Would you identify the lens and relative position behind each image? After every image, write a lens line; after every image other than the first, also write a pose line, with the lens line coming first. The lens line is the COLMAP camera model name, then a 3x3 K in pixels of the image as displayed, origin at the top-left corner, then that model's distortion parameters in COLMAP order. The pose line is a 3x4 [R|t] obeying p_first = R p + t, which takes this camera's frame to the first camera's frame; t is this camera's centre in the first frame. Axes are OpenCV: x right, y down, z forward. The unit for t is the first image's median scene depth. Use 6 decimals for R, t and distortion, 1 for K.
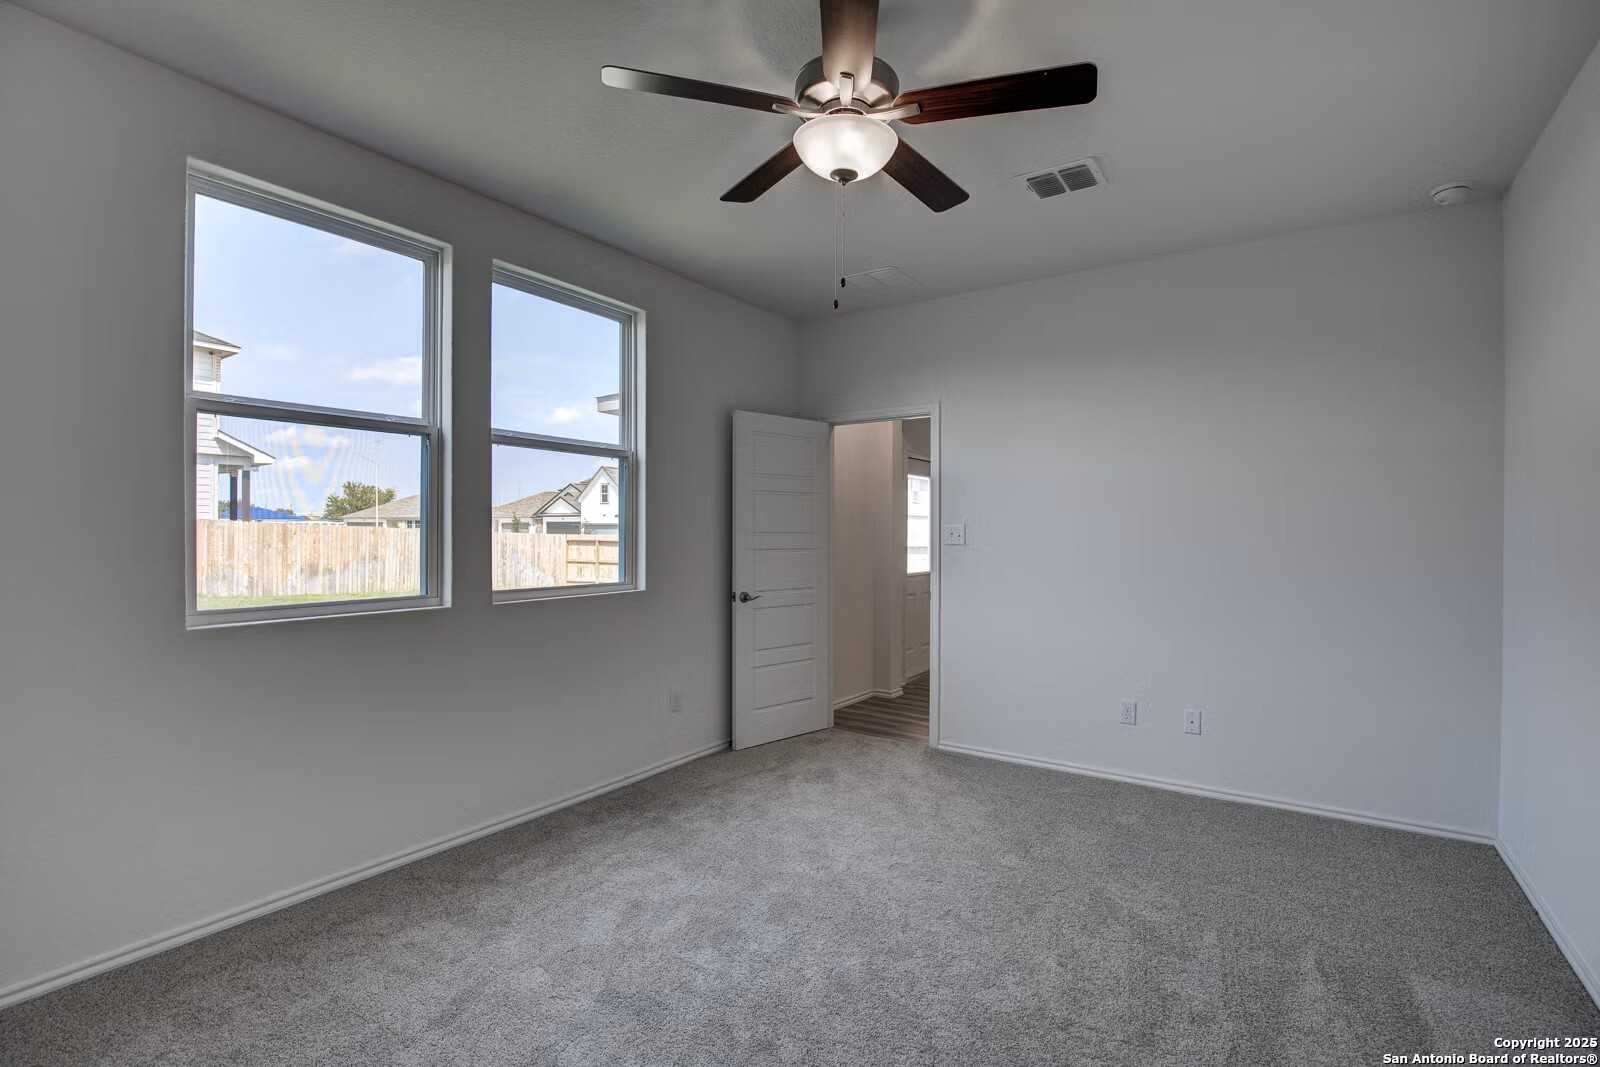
lens RADIAL K [[731.9, 0, 805.7], [0, 731.9, 532.6], [0, 0, 1]] dist [-0.034289, 0.003990]
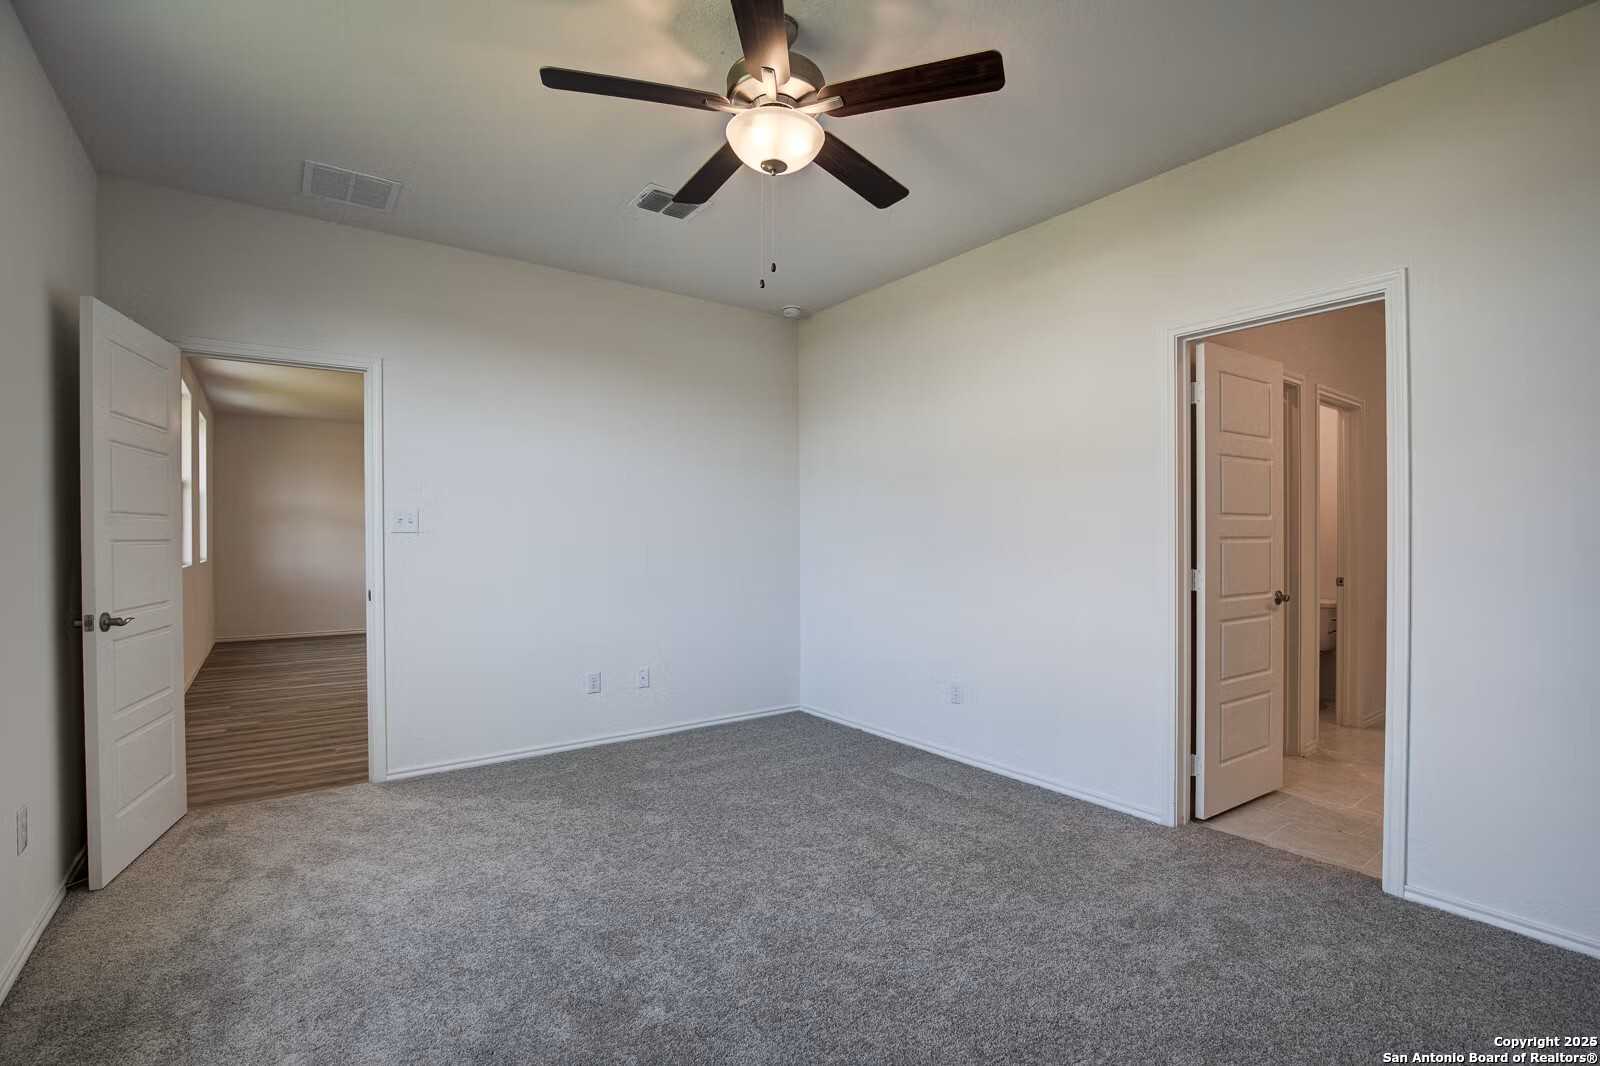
lens RADIAL K [[731.9, 0, 805.8], [0, 731.9, 537.3], [0, 0, 1]] dist [-0.034289, 0.003990]
pose [[0.325710, -0.002467, 0.945467, -0.537033], [0.005133, 0.999986, 0.000841, 0.028765], [-0.945456, 0.004579, 0.325718, 0.356031]]
